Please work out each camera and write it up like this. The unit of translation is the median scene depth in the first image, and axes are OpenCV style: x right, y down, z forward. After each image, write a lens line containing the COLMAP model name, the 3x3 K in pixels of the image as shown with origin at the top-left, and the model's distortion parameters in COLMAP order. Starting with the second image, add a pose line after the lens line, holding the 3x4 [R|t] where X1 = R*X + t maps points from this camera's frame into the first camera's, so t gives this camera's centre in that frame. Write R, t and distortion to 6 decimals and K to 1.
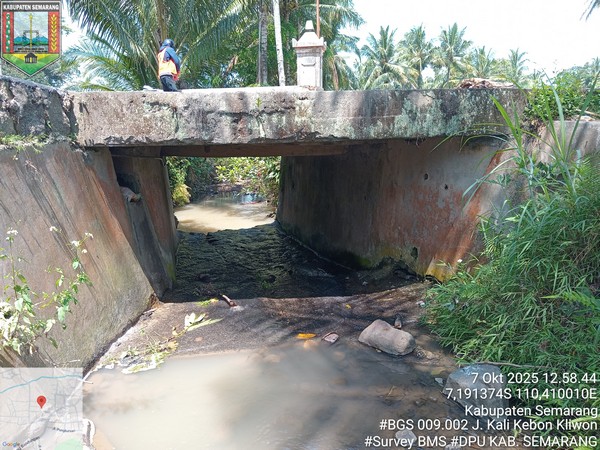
lens RADIAL K [[445.7, 0, 300.0], [0, 445.7, 225.0], [0, 0, 1]] dist [0.008770, -0.046052]
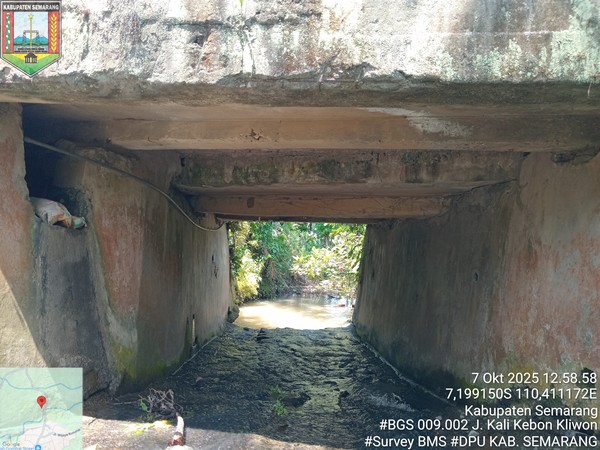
lens RADIAL K [[445.7, 0, 300.0], [0, 445.7, 225.0], [0, 0, 1]] dist [0.008770, -0.046052]
pose [[0.970671, 0.050354, -0.235078, 0.086739], [-0.109255, 0.963406, -0.244769, 0.067482], [0.214150, 0.263274, 0.940652, 0.597654]]
